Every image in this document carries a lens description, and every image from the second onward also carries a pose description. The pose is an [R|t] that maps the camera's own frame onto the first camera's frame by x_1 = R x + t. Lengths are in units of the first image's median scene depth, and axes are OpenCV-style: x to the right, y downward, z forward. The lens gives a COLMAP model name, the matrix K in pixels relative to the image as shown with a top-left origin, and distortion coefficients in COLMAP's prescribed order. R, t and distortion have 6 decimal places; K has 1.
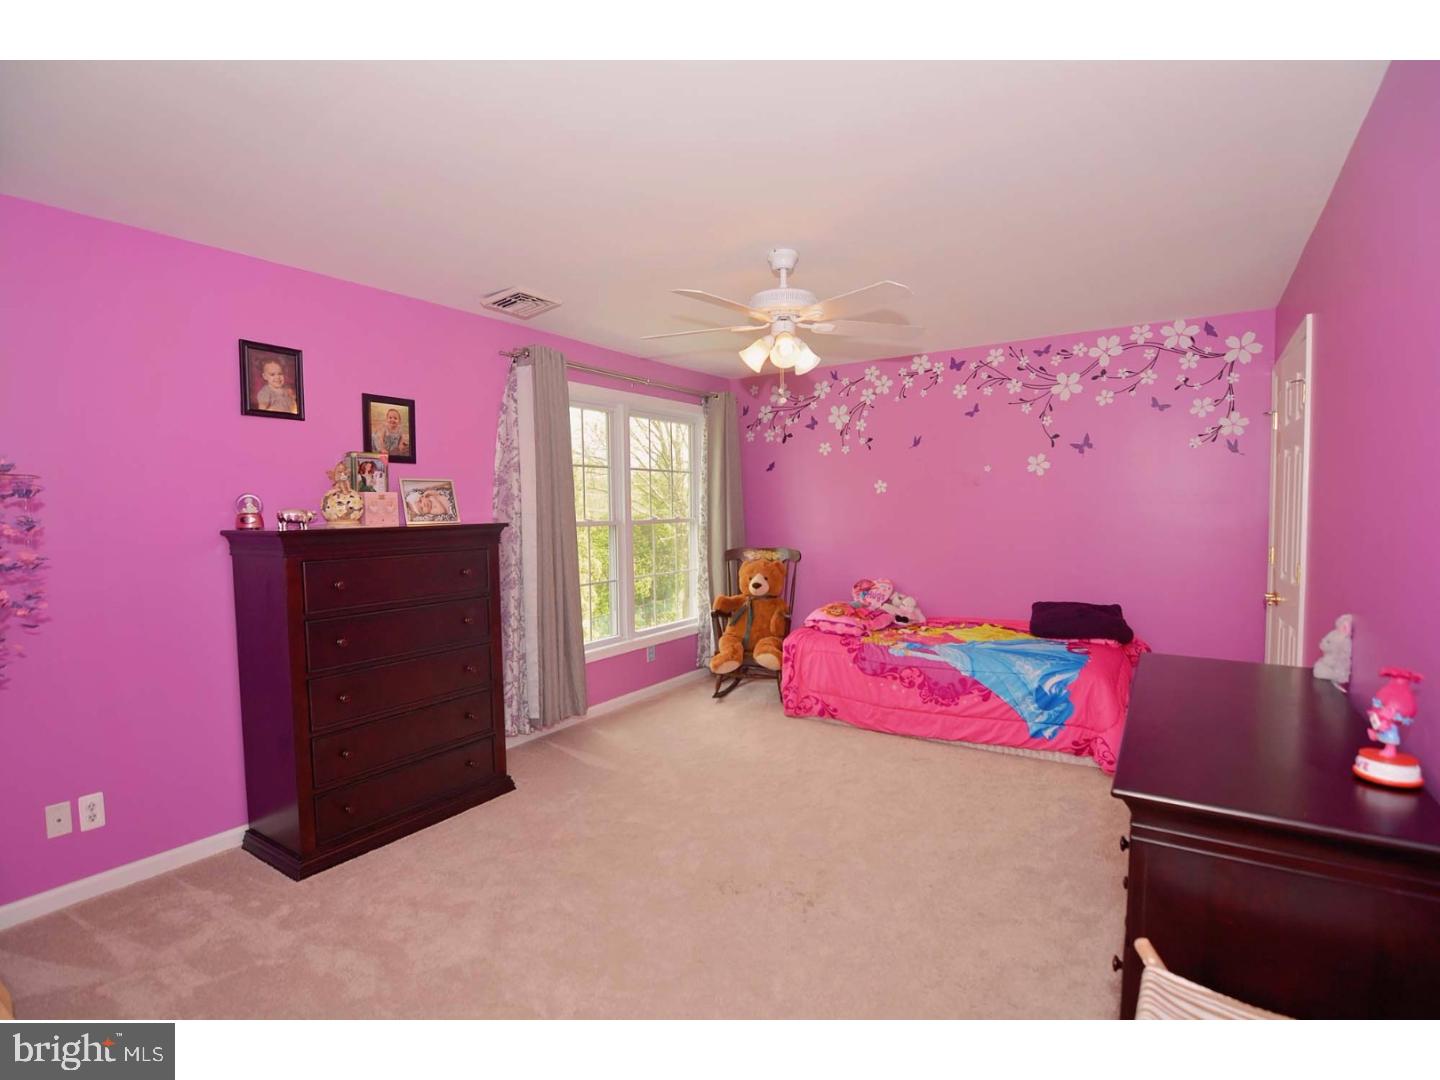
lens RADIAL K [[696.4, 0, 719.7], [0, 696.4, 542.3], [0, 0, 1]] dist [-0.008584, -0.007618]
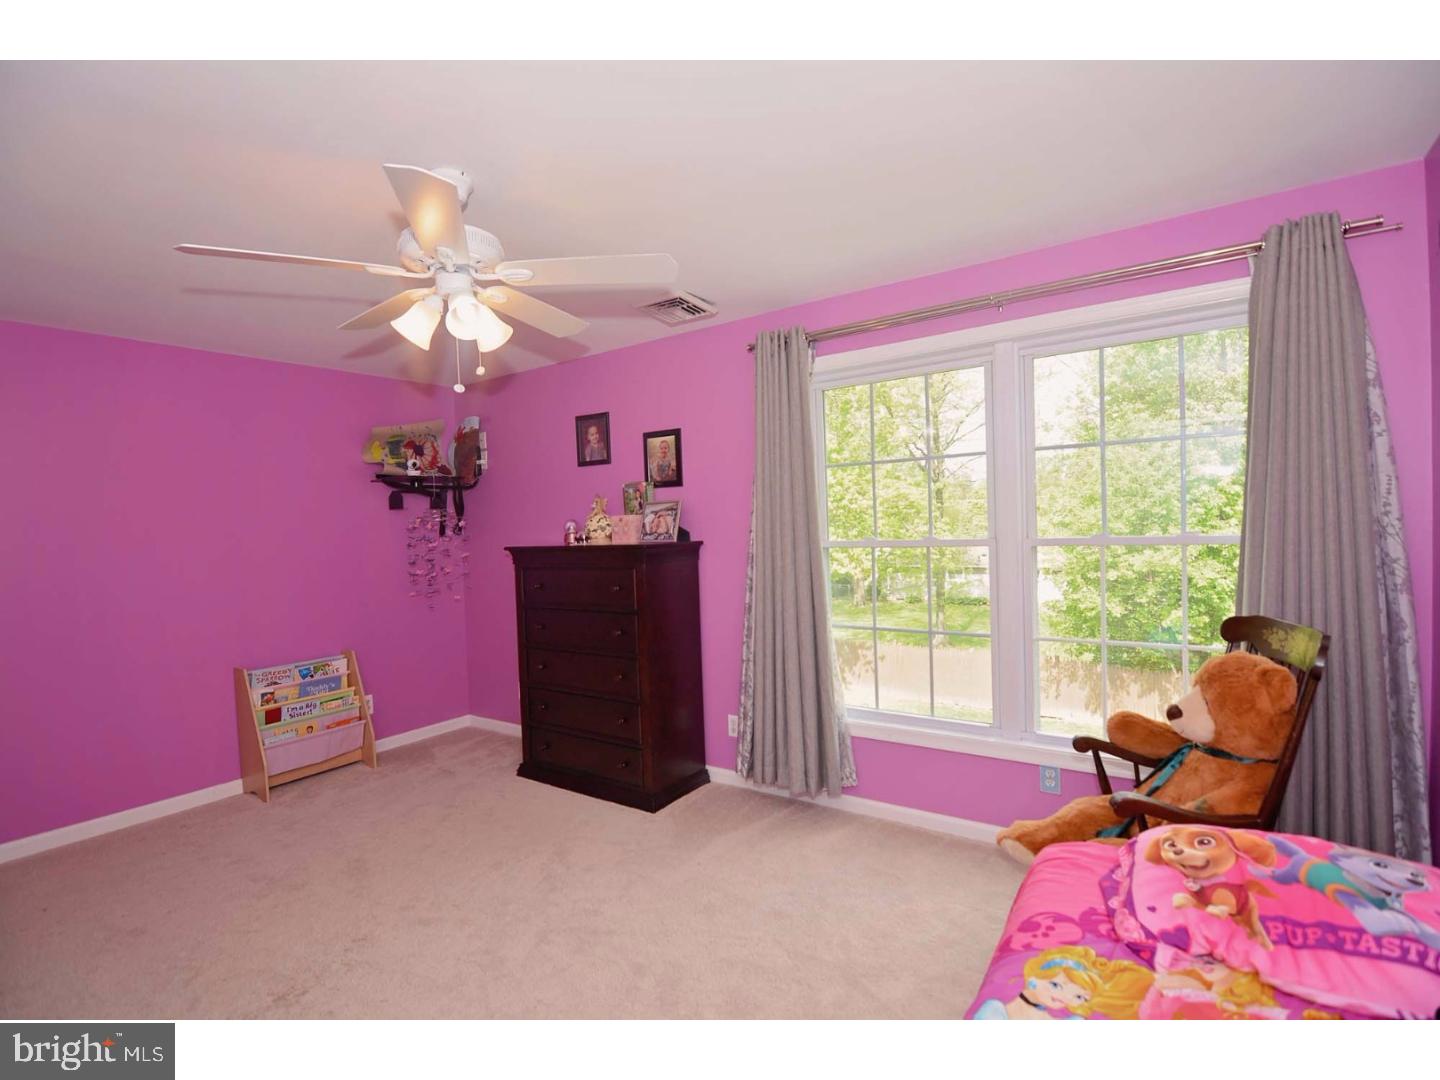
lens RADIAL K [[696.4, 0, 707.6], [0, 696.4, 542.5], [0, 0, 1]] dist [-0.008584, -0.007618]
pose [[-0.021293, 0.032564, -0.999243, 0.695344], [-0.015982, 0.999331, 0.032908, -0.063767], [0.999646, 0.016671, -0.020758, 1.120981]]
